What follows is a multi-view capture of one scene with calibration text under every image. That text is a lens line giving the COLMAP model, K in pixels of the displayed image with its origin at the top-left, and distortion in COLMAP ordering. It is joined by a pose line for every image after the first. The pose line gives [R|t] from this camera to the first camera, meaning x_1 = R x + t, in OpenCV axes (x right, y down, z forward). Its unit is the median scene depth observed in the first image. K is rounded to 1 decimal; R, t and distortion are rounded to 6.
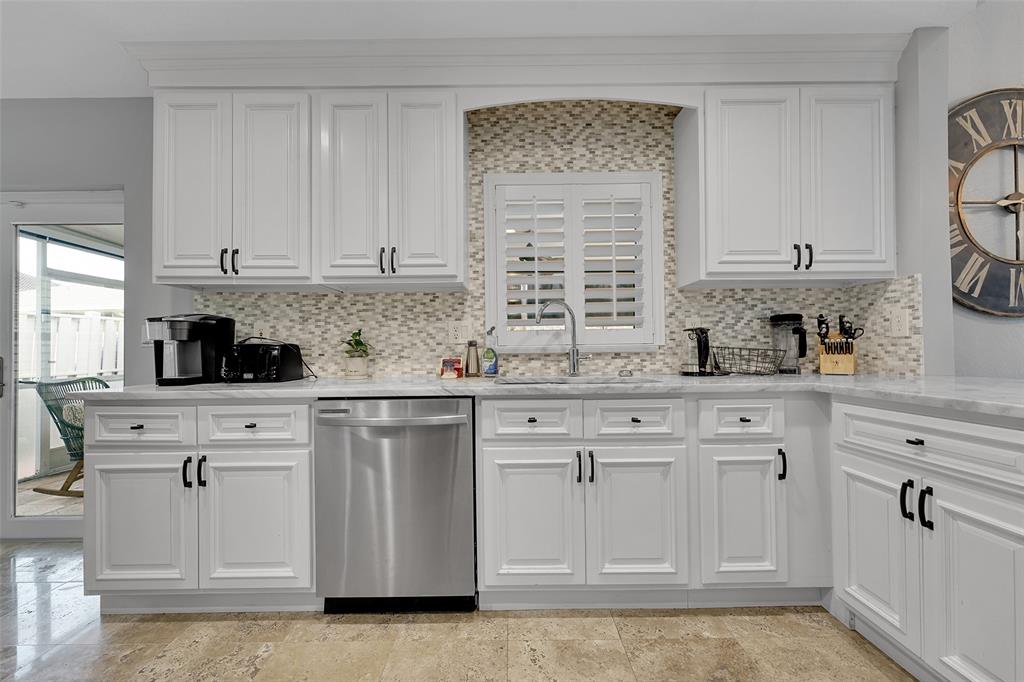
lens RADIAL K [[411.2, 0, 507.9], [0, 411.2, 342.8], [0, 0, 1]] dist [0.000808, 0.000298]
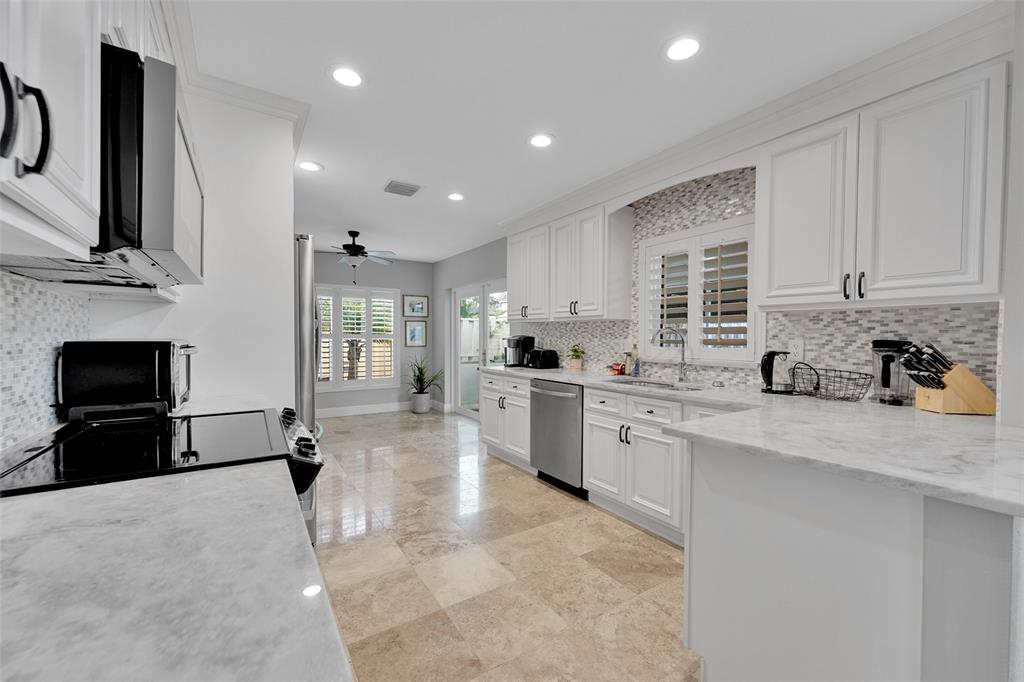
lens RADIAL K [[411.2, 0, 511.2], [0, 411.2, 341.1], [0, 0, 1]] dist [0.000808, 0.000298]
pose [[0.544731, 0.022813, -0.838301, 0.951325], [0.004590, 0.999534, 0.030183, -0.094091], [0.838598, -0.020289, 0.544372, -0.211856]]
